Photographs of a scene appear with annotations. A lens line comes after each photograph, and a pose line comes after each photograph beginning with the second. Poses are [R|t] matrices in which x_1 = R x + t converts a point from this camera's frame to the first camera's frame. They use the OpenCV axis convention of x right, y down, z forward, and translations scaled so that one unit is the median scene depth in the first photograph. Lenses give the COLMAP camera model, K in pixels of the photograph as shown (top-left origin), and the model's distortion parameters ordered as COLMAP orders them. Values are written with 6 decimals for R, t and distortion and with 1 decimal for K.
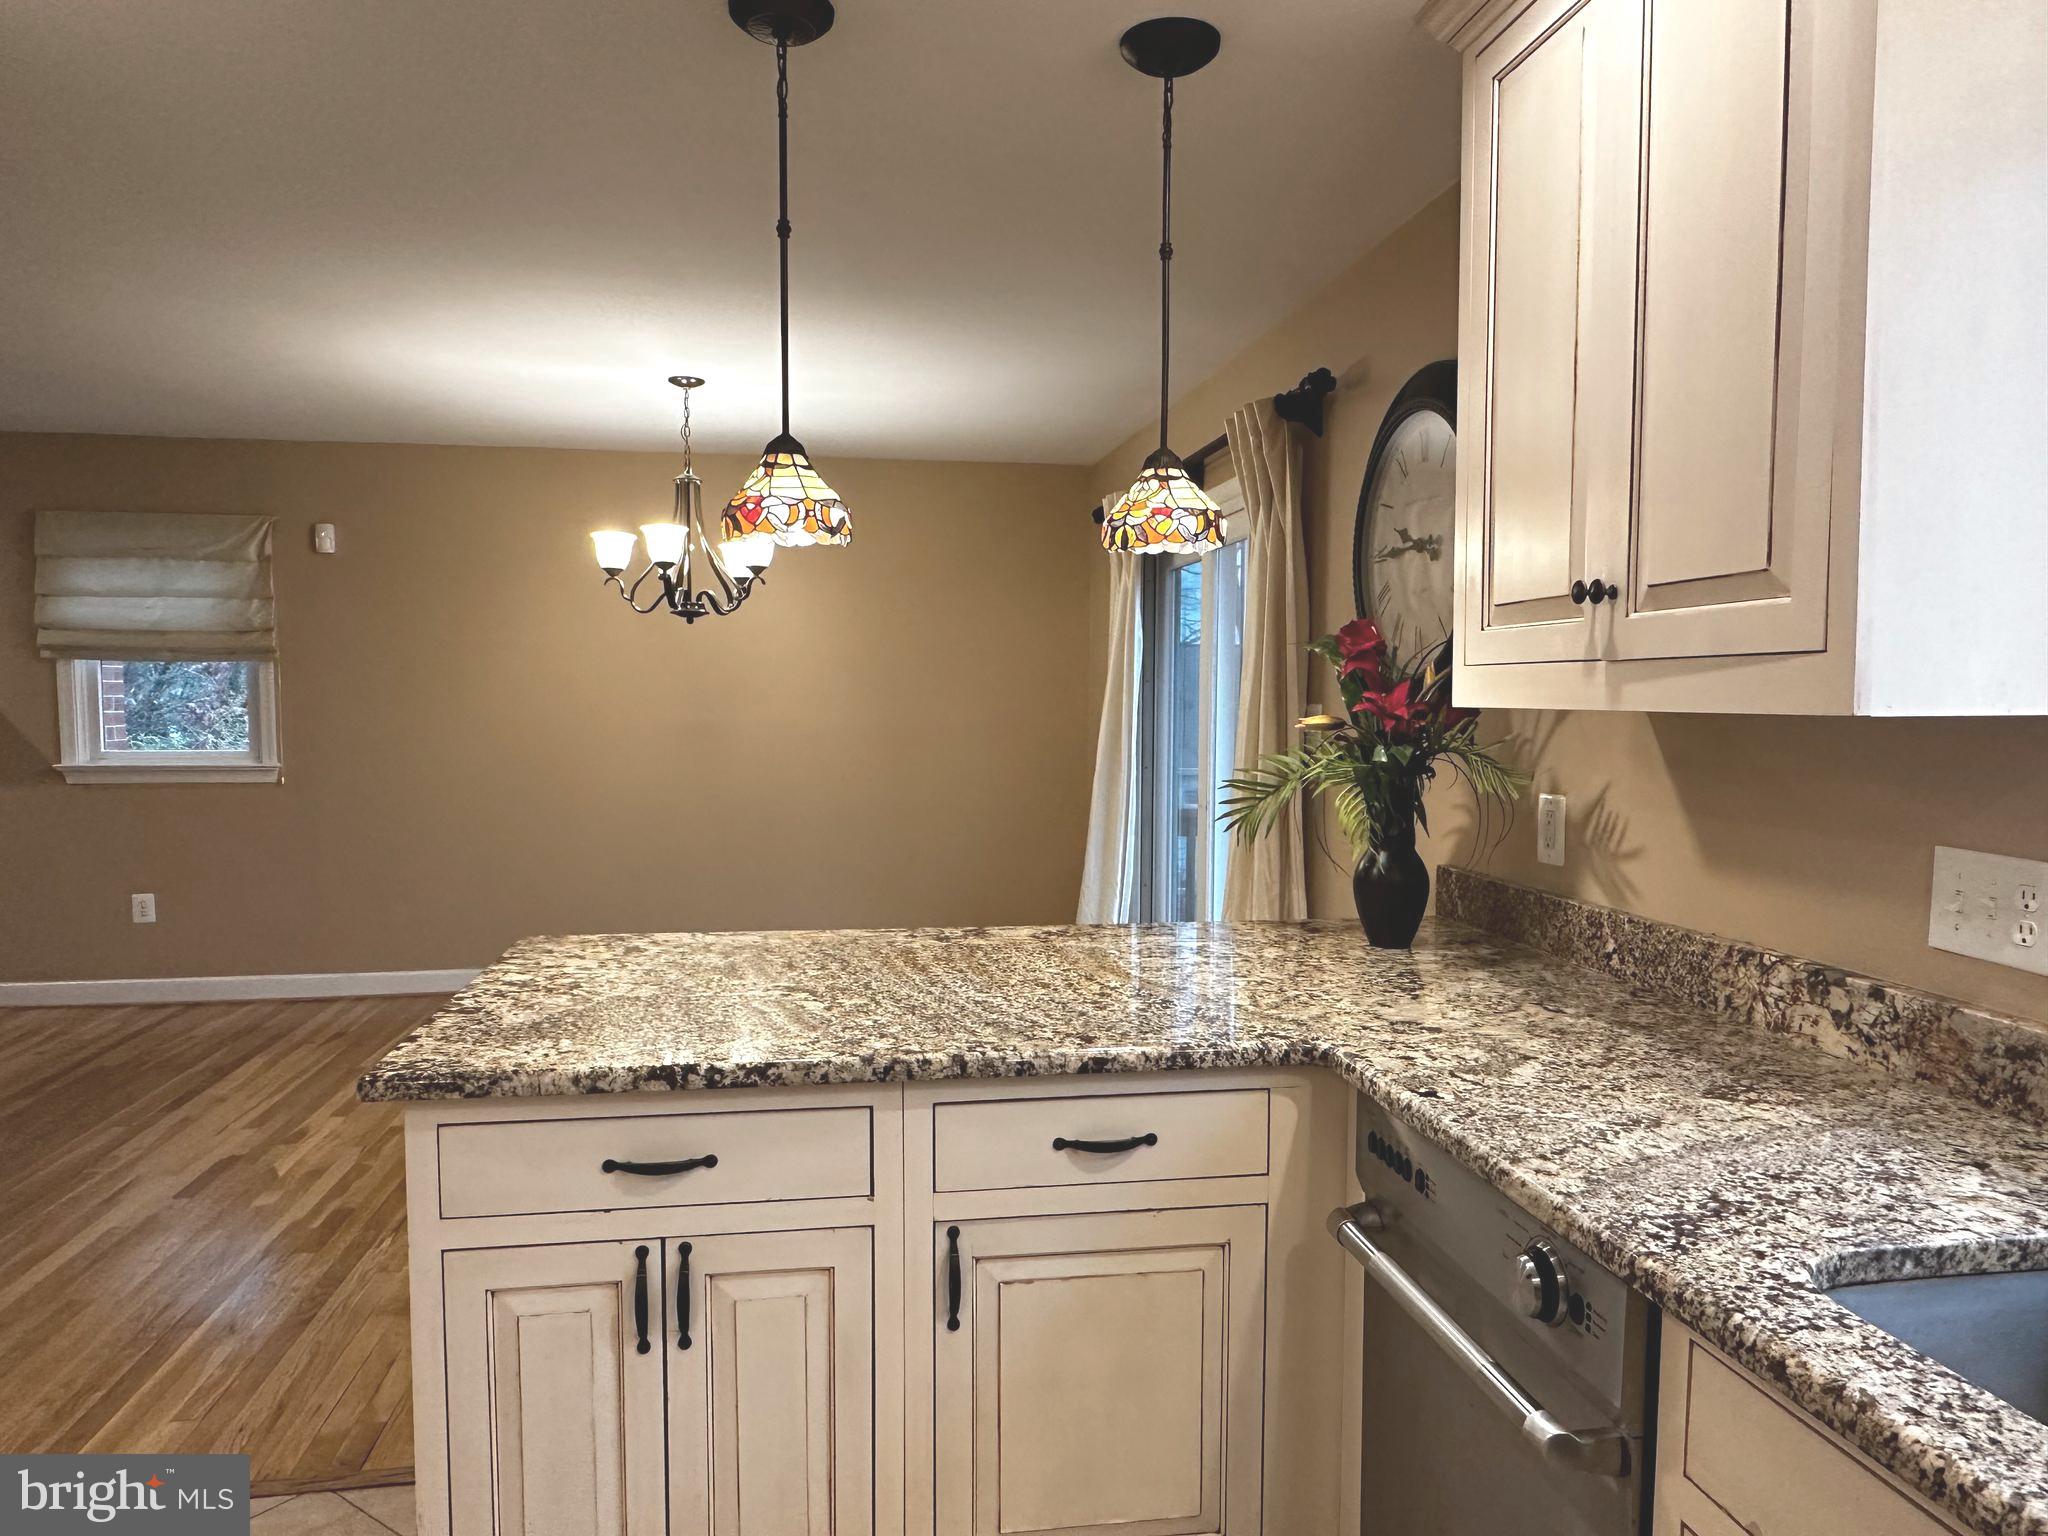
lens RADIAL K [[1376.7, 0, 1028.5], [0, 1376.7, 787.3], [0, 0, 1]] dist [-0.001155, -0.002208]
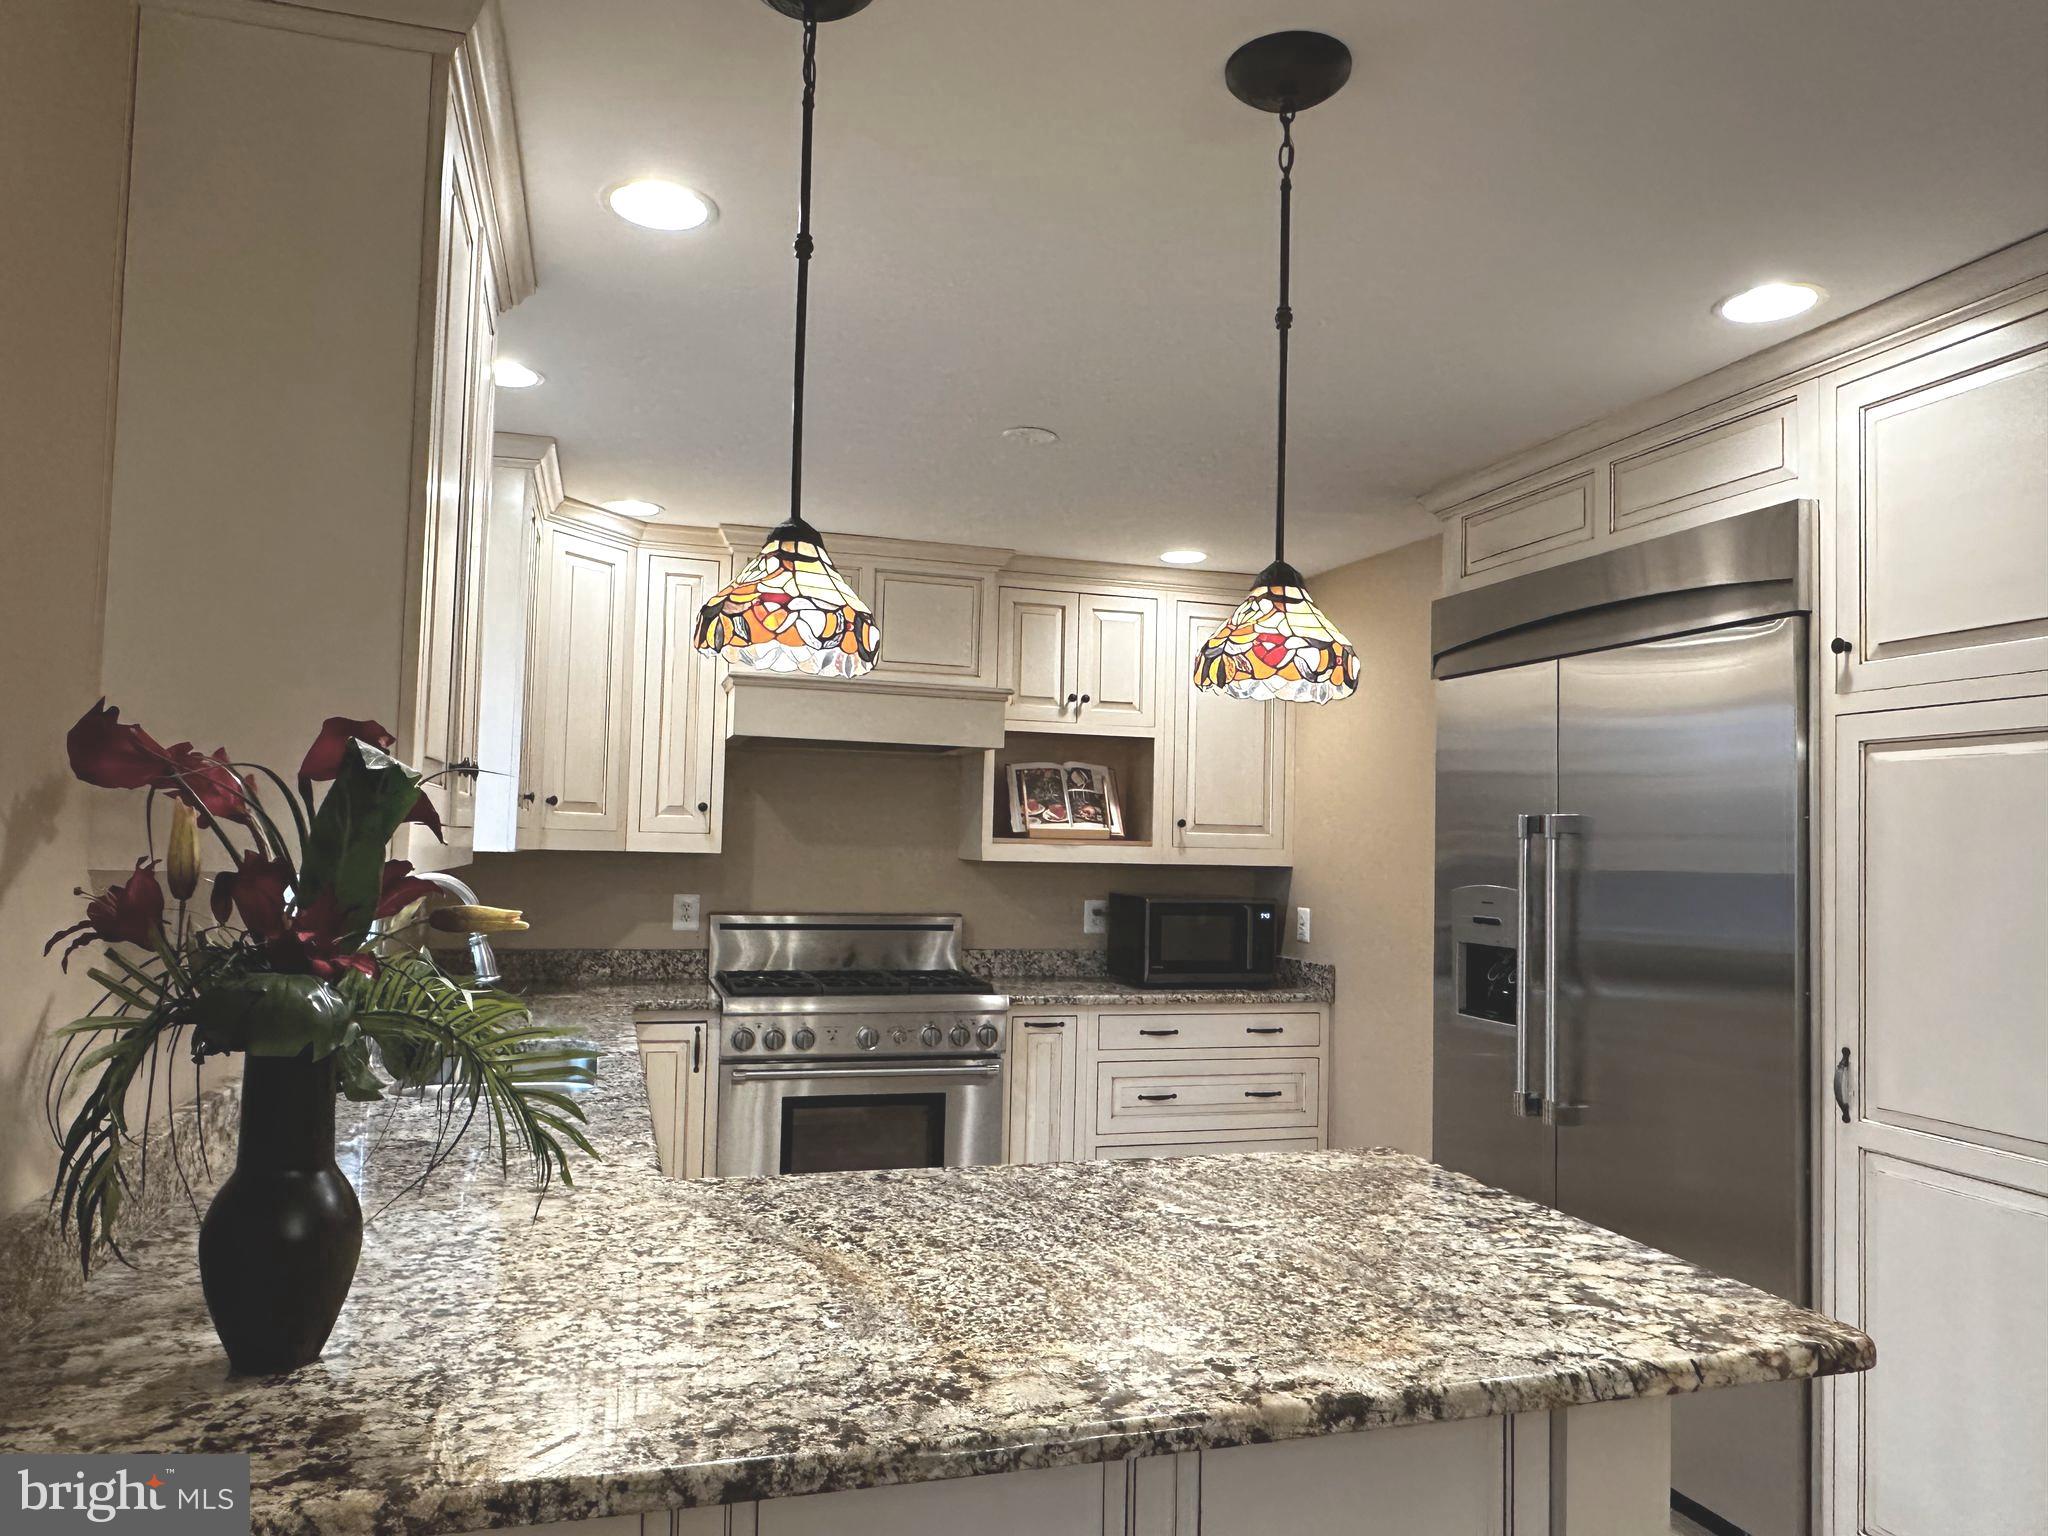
lens RADIAL K [[1376.7, 0, 1028.5], [0, 1376.7, 787.3], [0, 0, 1]] dist [-0.001155, -0.002208]
pose [[-0.989981, -0.035991, -0.136540, 0.090469], [-0.039810, 0.998886, 0.025348, -0.168362], [0.135475, 0.030530, -0.990310, 2.150784]]
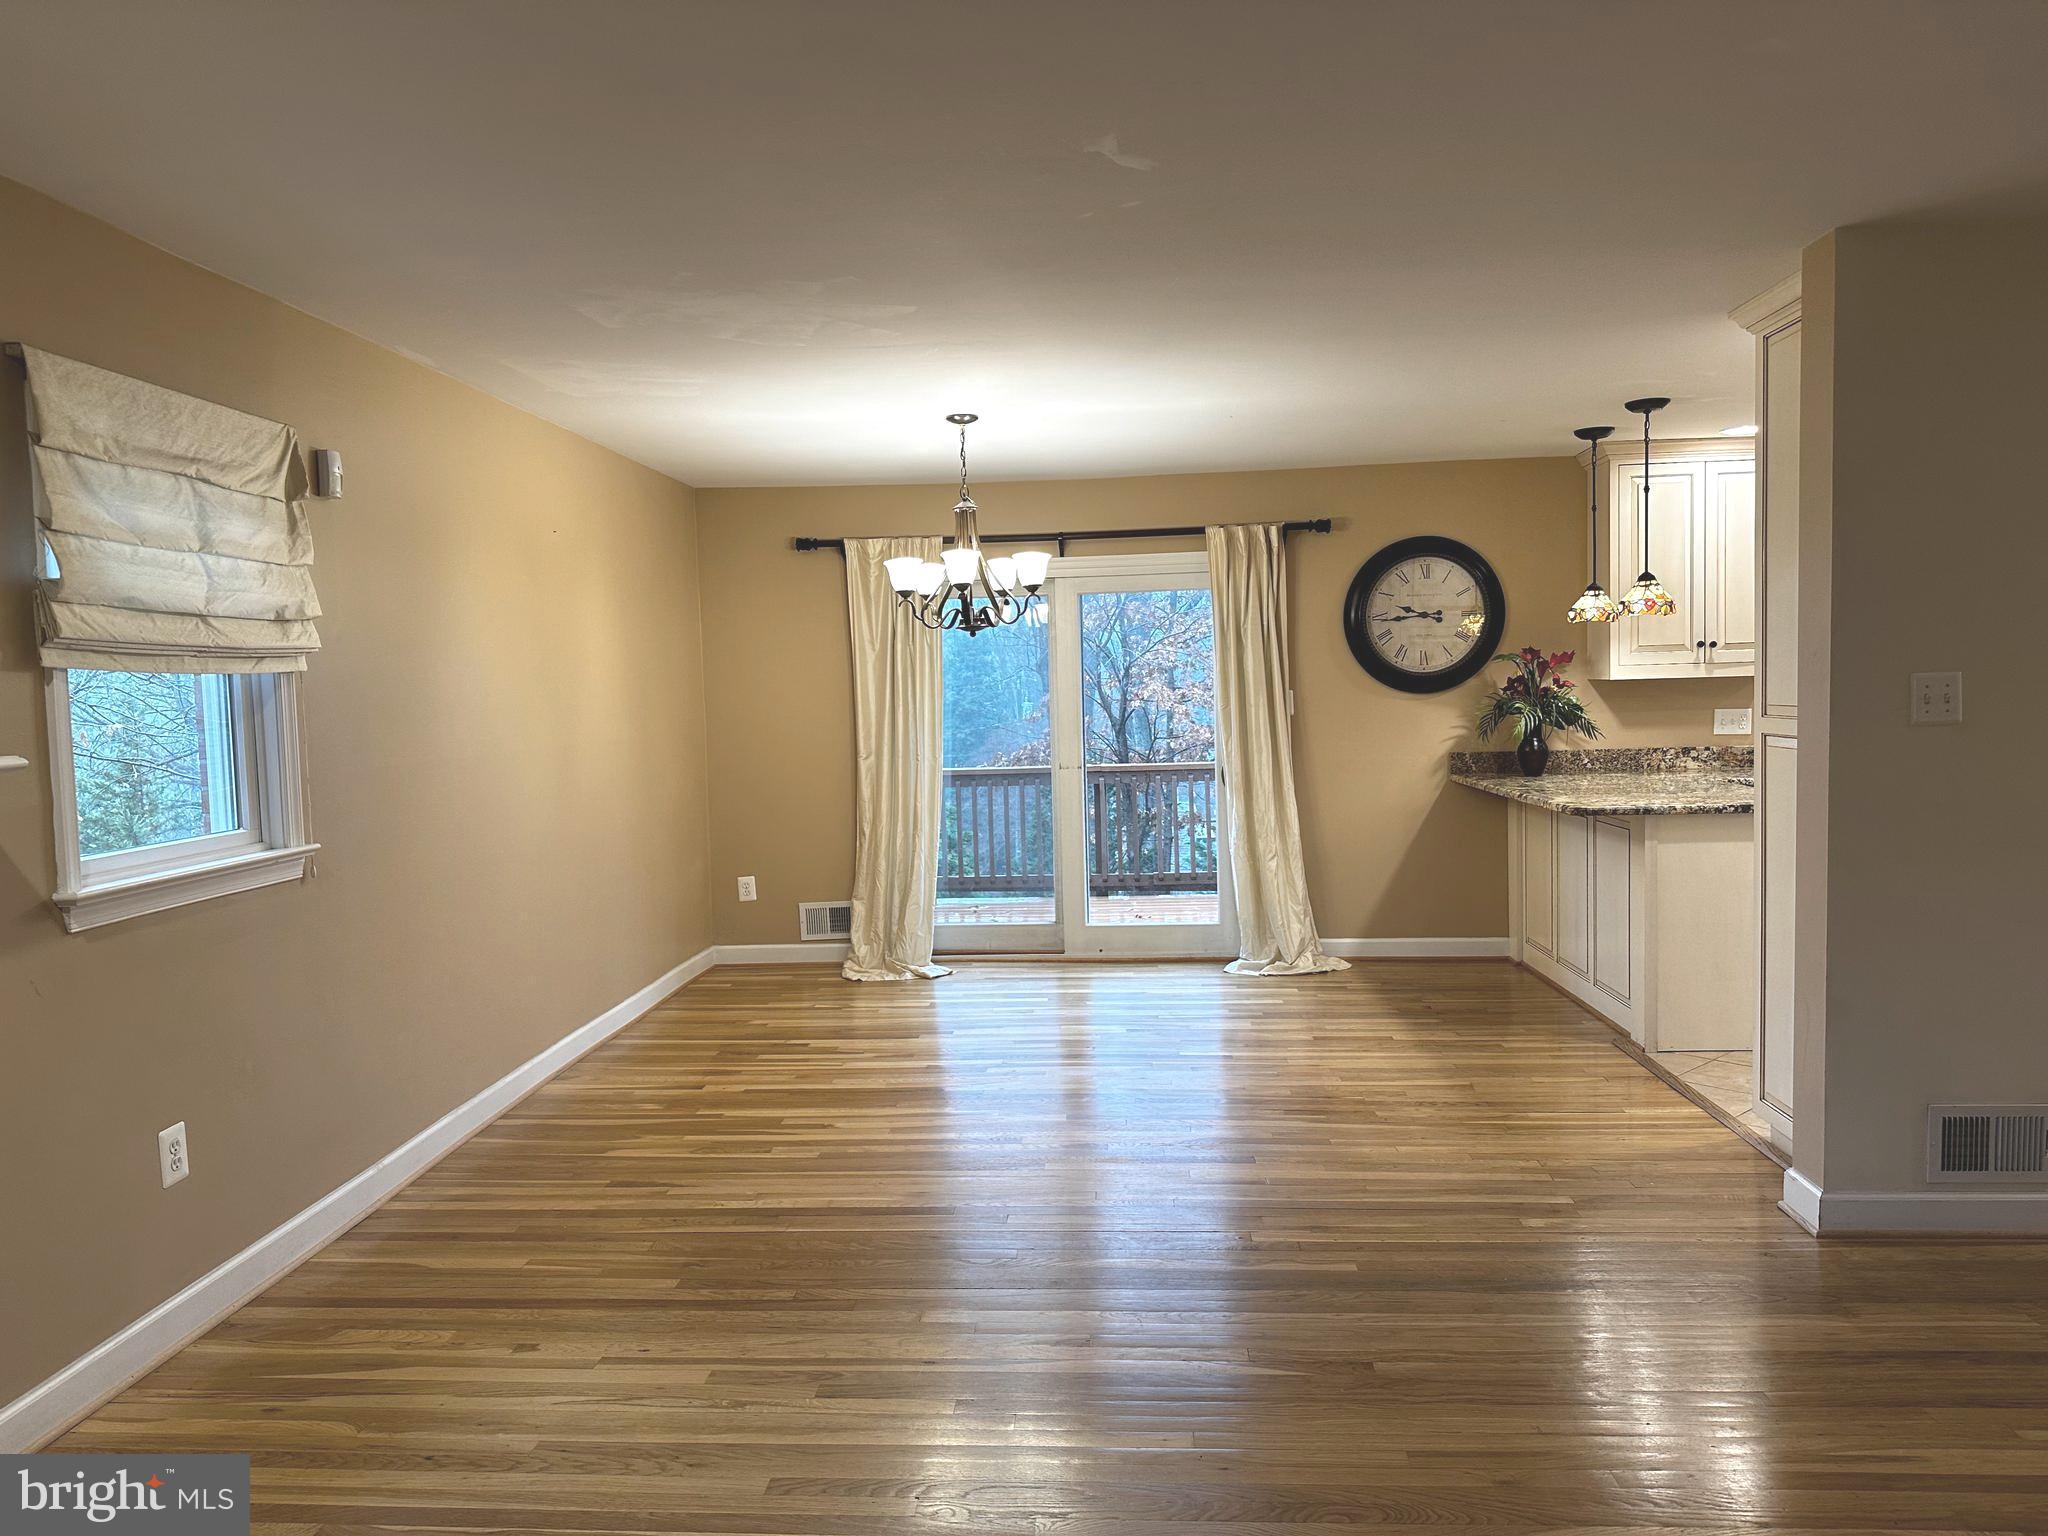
lens RADIAL K [[1424.1, 0, 1010.4], [0, 1424.1, 775.0], [0, 0, 1]] dist [0.010268, 0.000203]
pose [[0.232824, -0.071565, 0.969882, -3.537080], [0.097469, 0.993985, 0.049945, -0.160226], [-0.967622, 0.082905, 0.238399, 1.832866]]
